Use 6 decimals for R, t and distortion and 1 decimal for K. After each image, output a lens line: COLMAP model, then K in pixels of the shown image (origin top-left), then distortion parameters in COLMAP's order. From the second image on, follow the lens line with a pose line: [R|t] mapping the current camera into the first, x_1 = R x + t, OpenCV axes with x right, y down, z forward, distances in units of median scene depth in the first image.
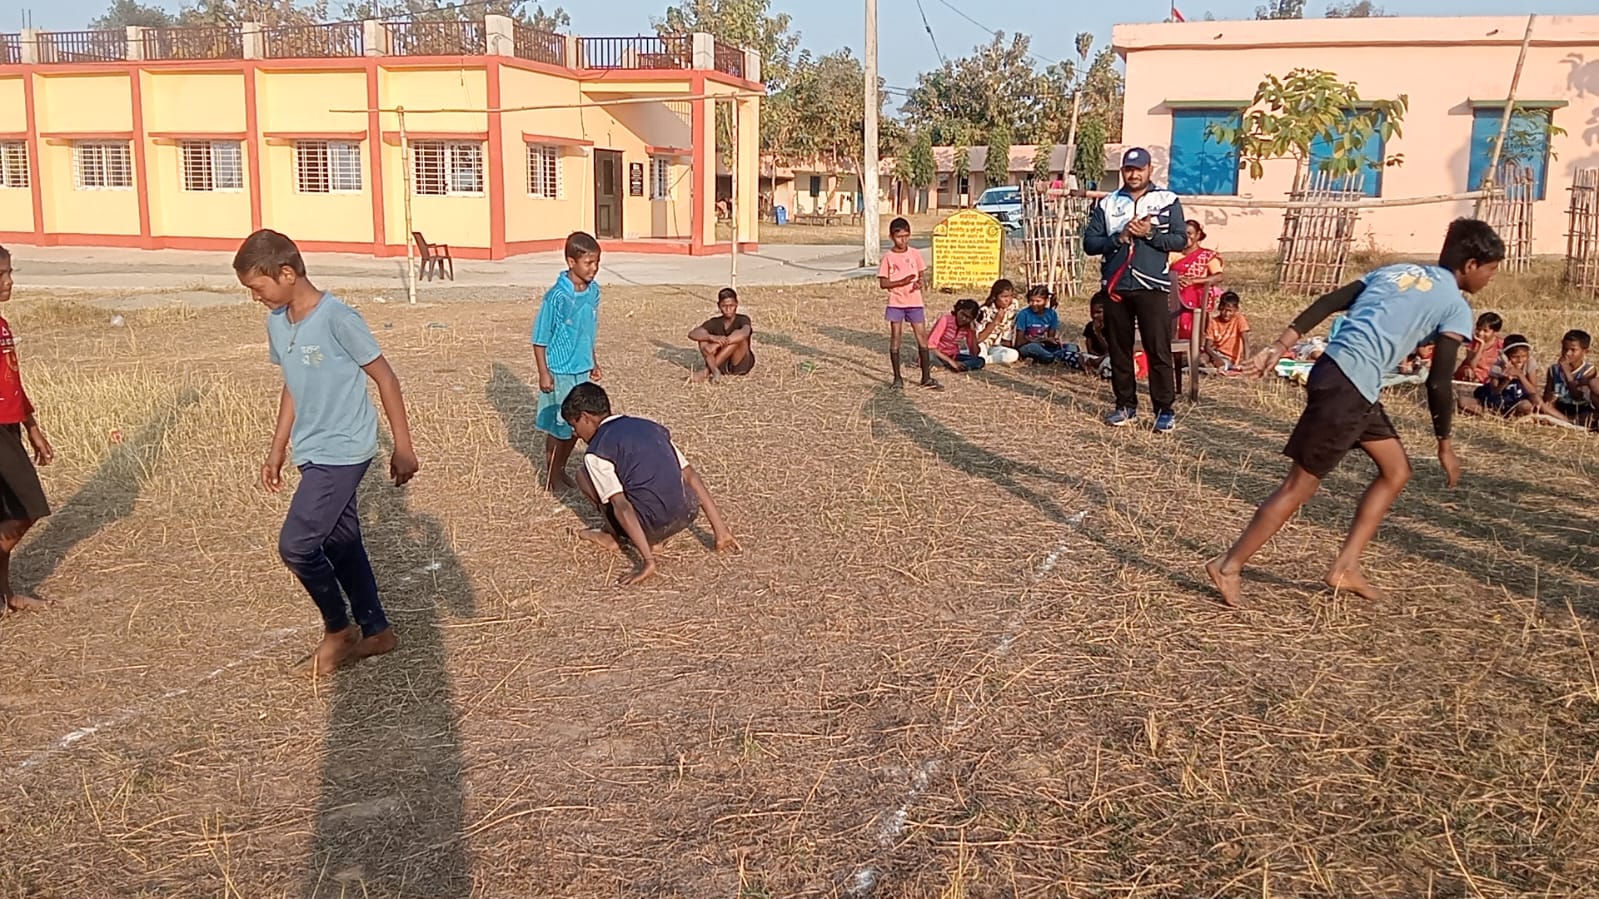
lens RADIAL K [[1360.9, 0, 795.0], [0, 1360.9, 469.7], [0, 0, 1]] dist [0.127237, -0.304431]
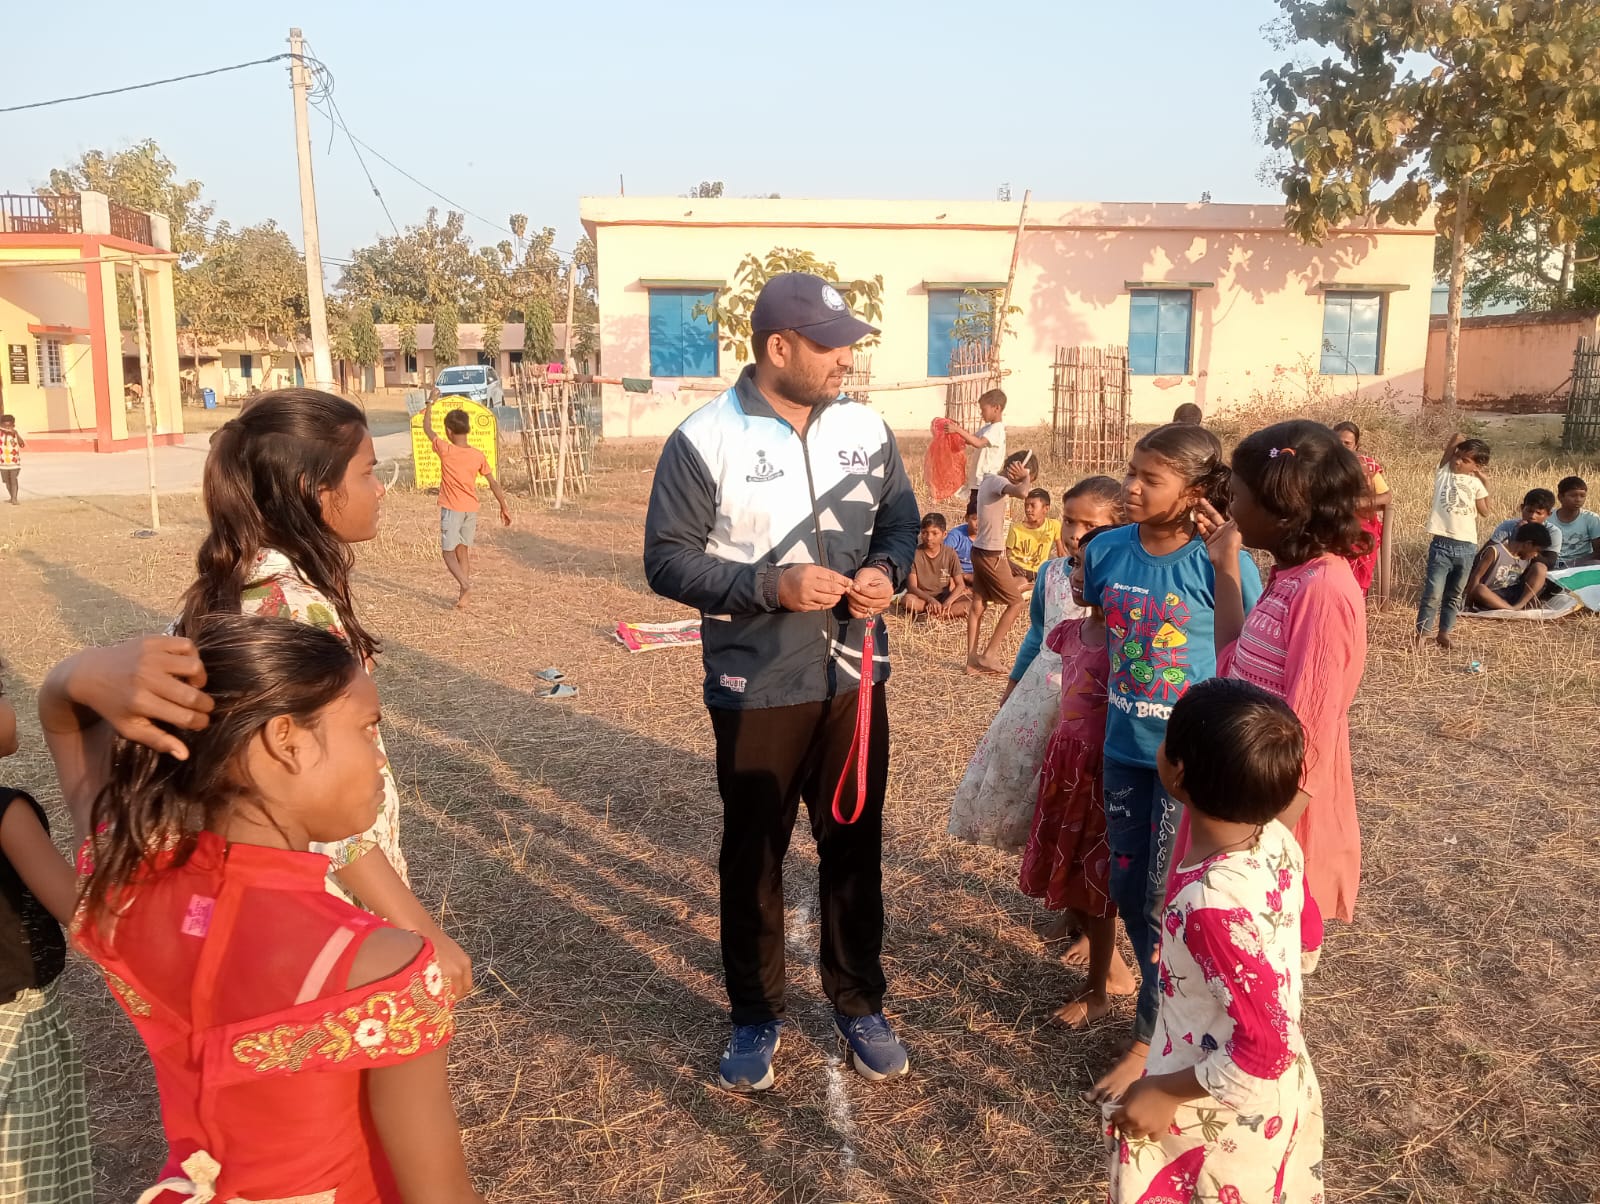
lens RADIAL K [[1303.6, 0, 803.5], [0, 1303.6, 602.6], [0, 0, 1]] dist [0.084420, -0.169158]
pose [[0.917057, -0.083901, 0.389829, -0.003036], [0.092682, 0.995689, -0.003735, -0.030254], [-0.387835, 0.039555, 0.920880, 0.127190]]
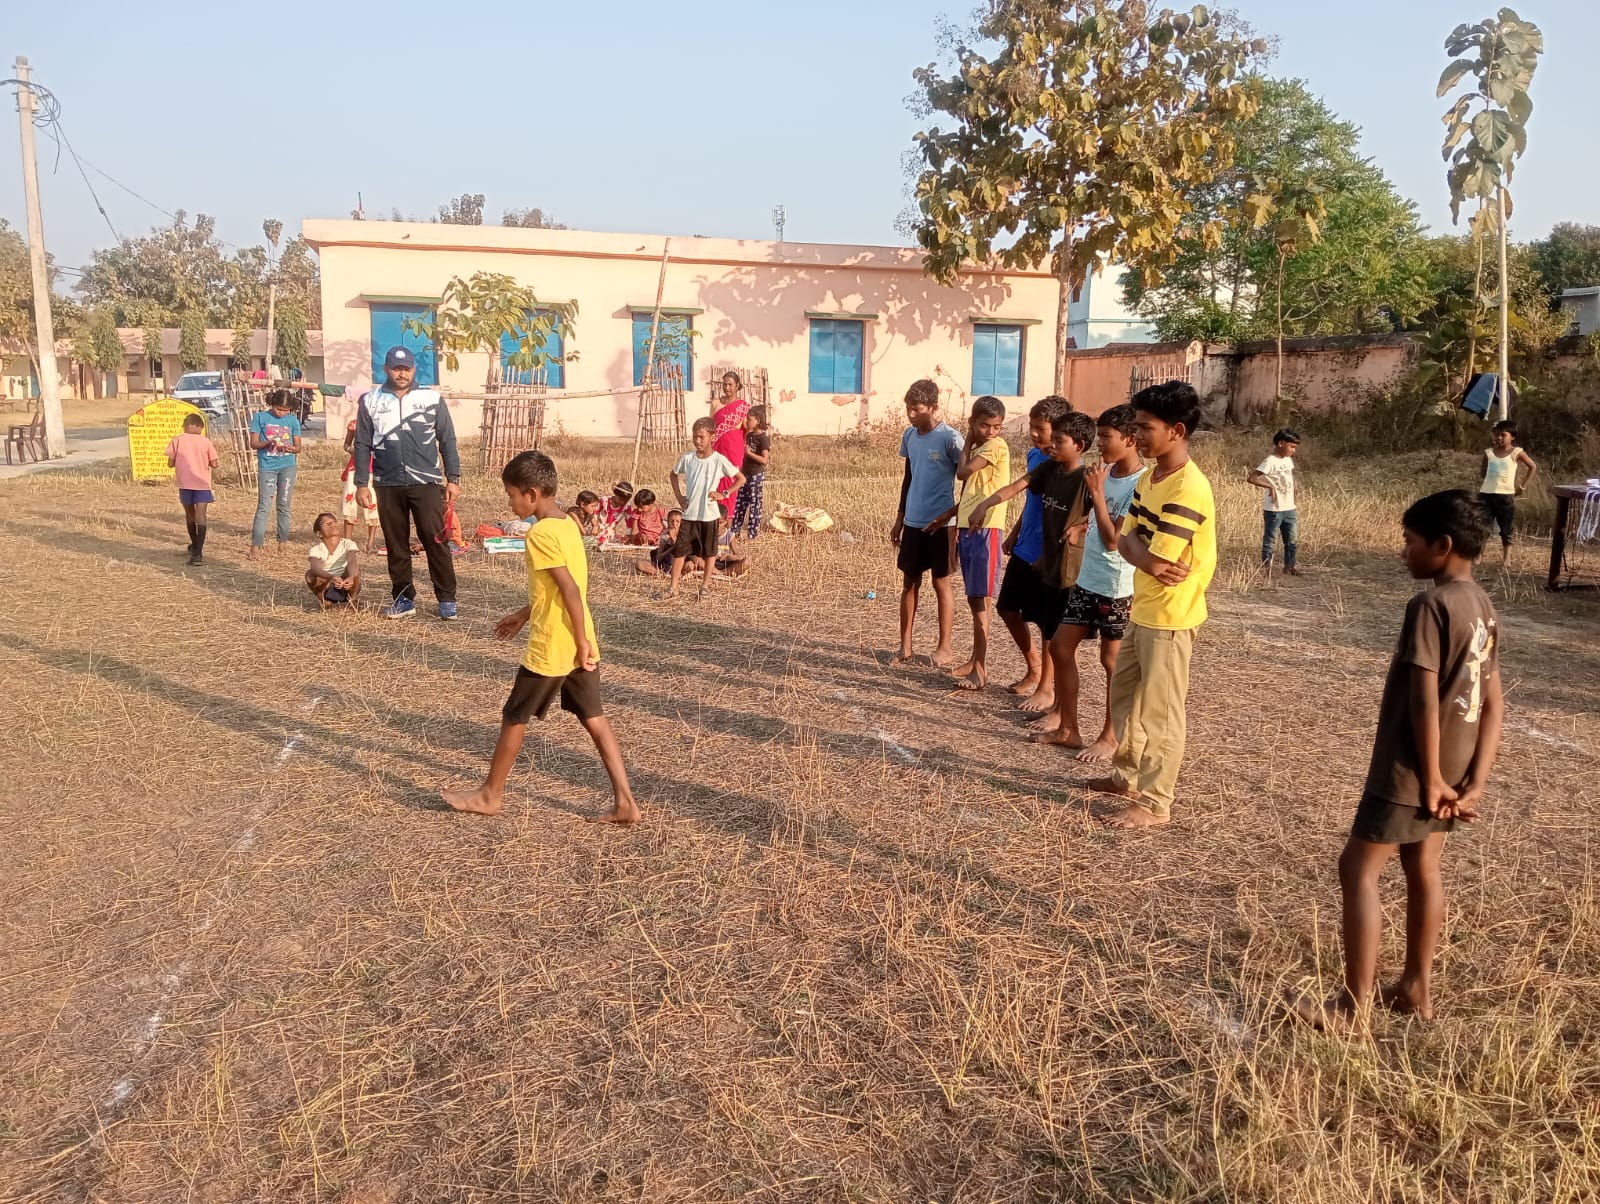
lens RADIAL K [[1303.6, 0, 803.5], [0, 1303.6, 602.6], [0, 0, 1]] dist [0.084420, -0.169158]
pose [[0.841839, -0.086608, 0.532734, -0.001228], [0.102296, 0.994754, 0.000070, -0.000946], [-0.529945, 0.054438, 0.846283, -0.011540]]
